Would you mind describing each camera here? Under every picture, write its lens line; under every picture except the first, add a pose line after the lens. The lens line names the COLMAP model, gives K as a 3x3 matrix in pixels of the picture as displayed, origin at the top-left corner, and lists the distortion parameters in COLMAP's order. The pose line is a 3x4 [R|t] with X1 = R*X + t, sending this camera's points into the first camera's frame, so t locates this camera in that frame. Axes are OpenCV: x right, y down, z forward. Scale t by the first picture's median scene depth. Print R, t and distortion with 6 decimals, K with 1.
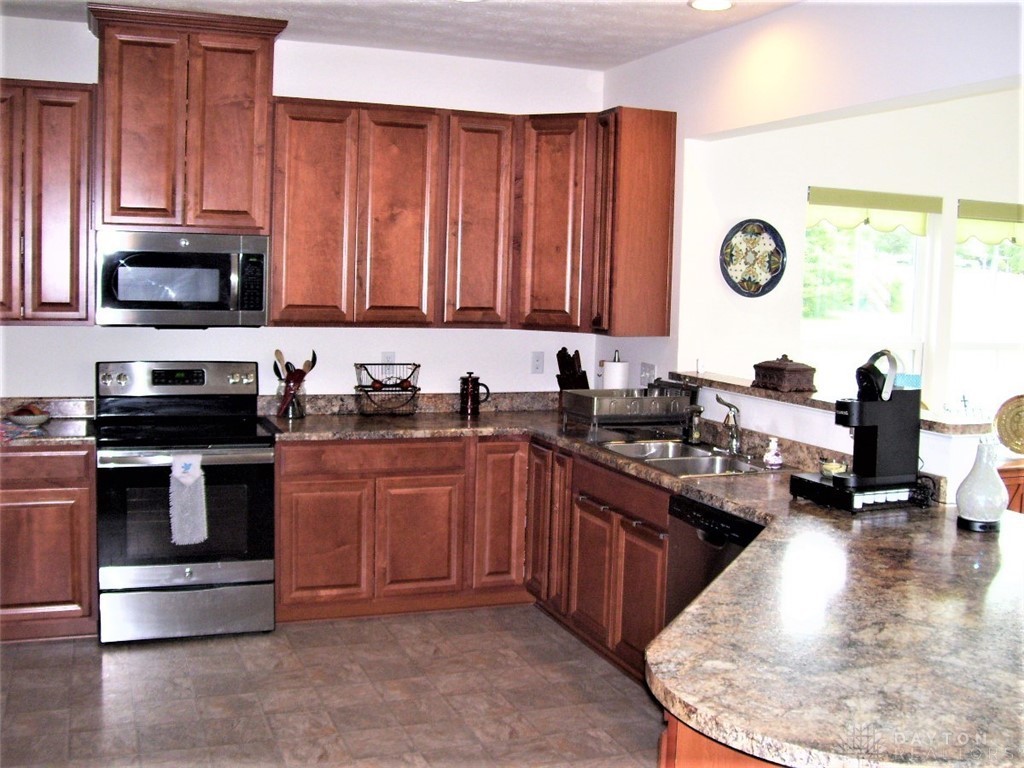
lens RADIAL K [[1111.7, 0, 532.4], [0, 1111.7, 383.6], [0, 0, 1]] dist [-0.148262, -0.002566]
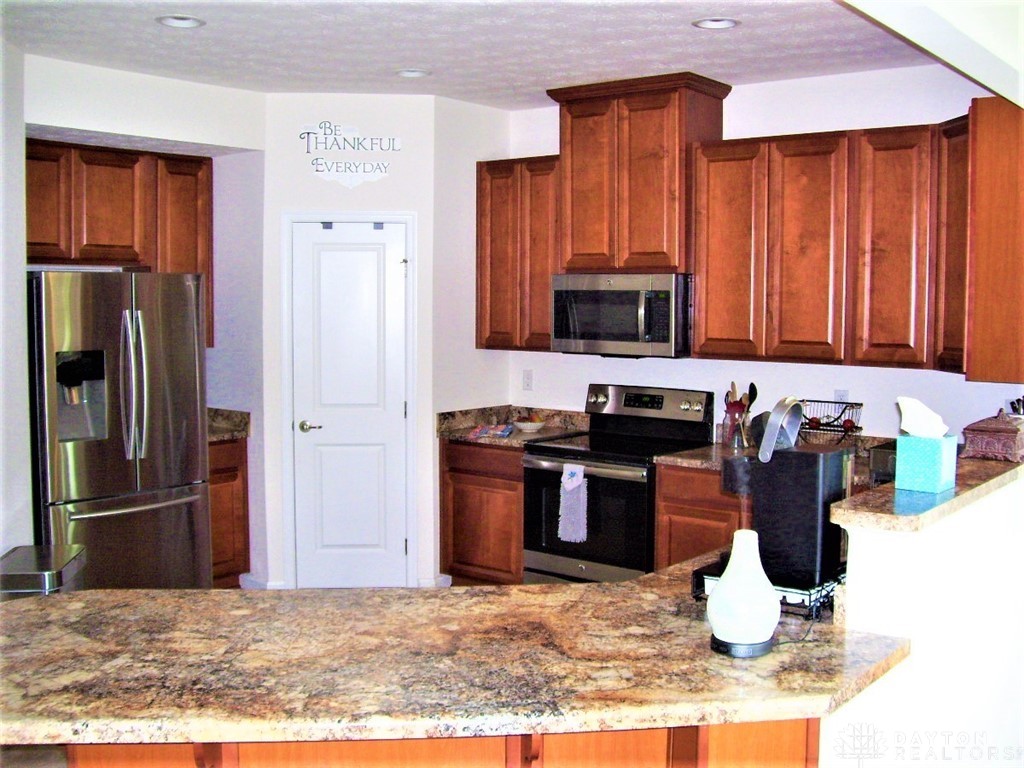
lens RADIAL K [[1111.7, 0, 532.4], [0, 1111.7, 383.6], [0, 0, 1]] dist [-0.148262, -0.002566]
pose [[0.493667, 0.039496, -0.868754, 0.636712], [-0.073890, 0.997261, 0.003350, -0.019997], [0.866506, 0.062538, 0.495233, 0.344796]]
